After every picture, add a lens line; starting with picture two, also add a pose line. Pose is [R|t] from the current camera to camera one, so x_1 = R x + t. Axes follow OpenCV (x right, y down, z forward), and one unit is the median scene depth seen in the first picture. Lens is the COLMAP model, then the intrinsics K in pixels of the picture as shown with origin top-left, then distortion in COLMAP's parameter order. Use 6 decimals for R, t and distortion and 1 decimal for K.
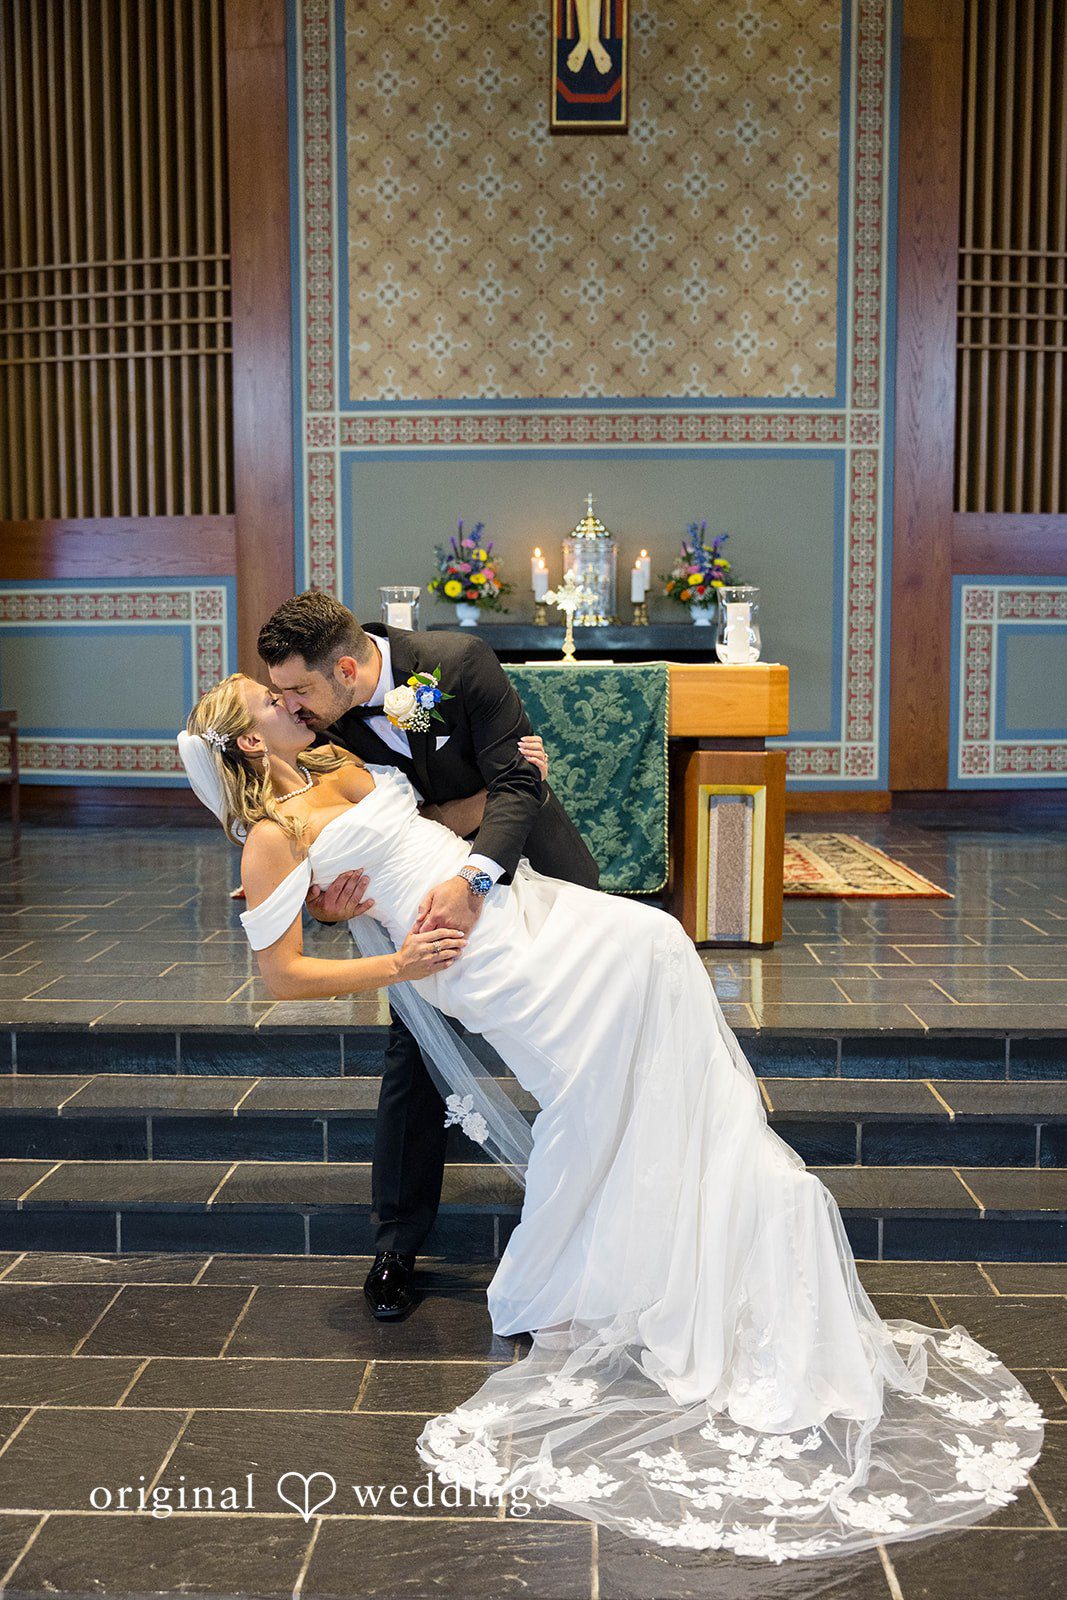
lens RADIAL K [[1656.3, 0, 533.5], [0, 1656.3, 800.0], [0, 0, 1]] dist [0.004475, 0.011165]
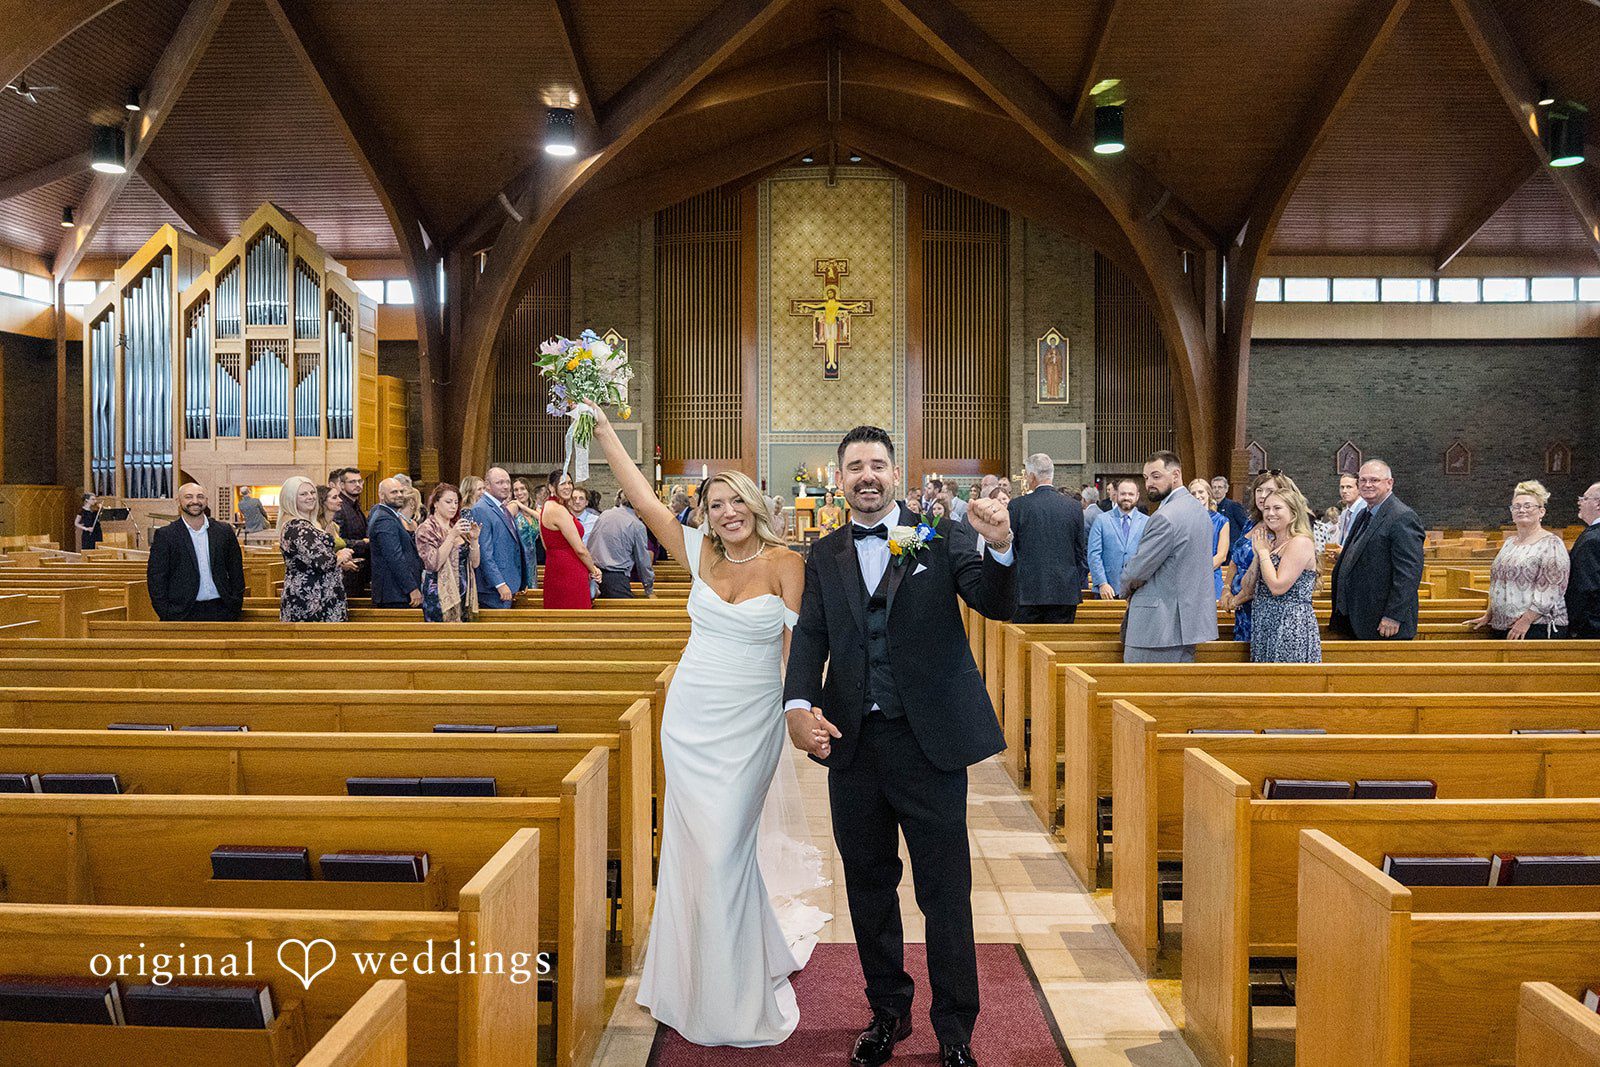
lens RADIAL K [[930.8, 0, 803.4], [0, 930.8, 493.4], [0, 0, 1]] dist [-0.000740, 0.000275]
pose [[0.999924, 0.000822, 0.012327, -0.062350], [0.000074, 0.997363, -0.072576, 0.073724], [-0.012354, 0.072571, 0.997287, -1.248595]]
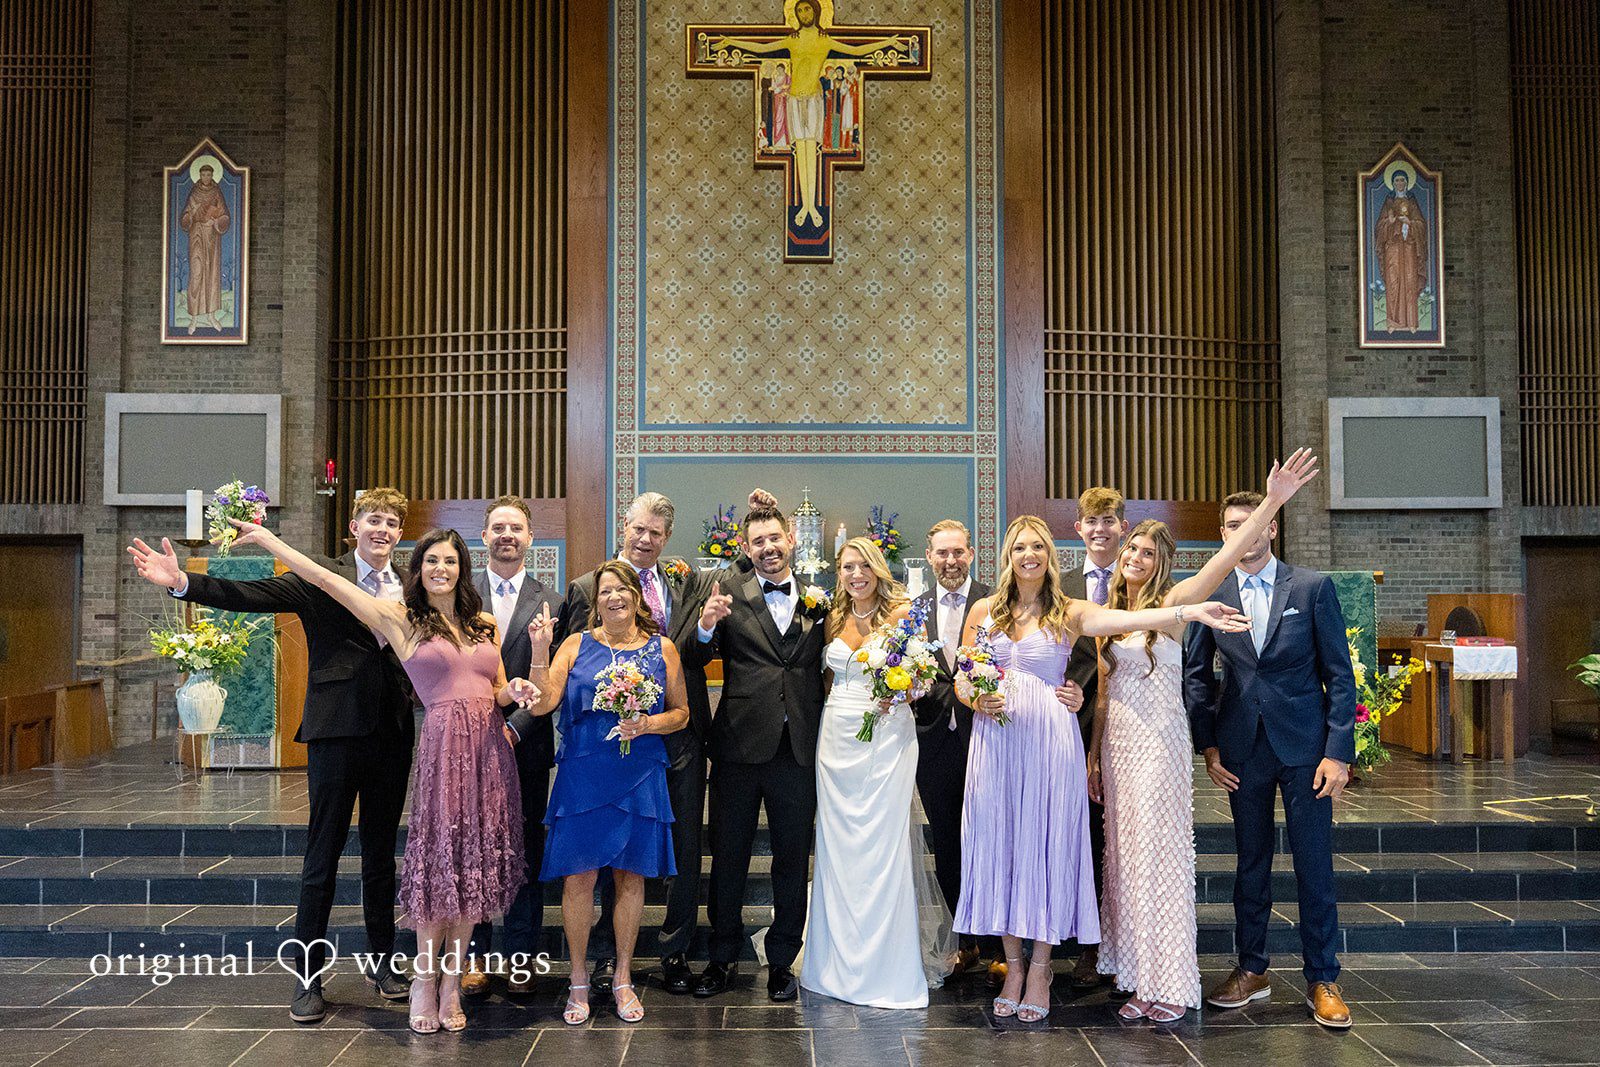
lens RADIAL K [[1268.1, 0, 787.2], [0, 1268.1, 535.4], [0, 0, 1]] dist [-0.001275, 0.007838]
pose [[0.999138, 0.002253, 0.041459, -0.030317], [0.002938, 0.992185, -0.124739, 0.003016], [-0.041416, 0.124753, 0.991323, -0.133185]]
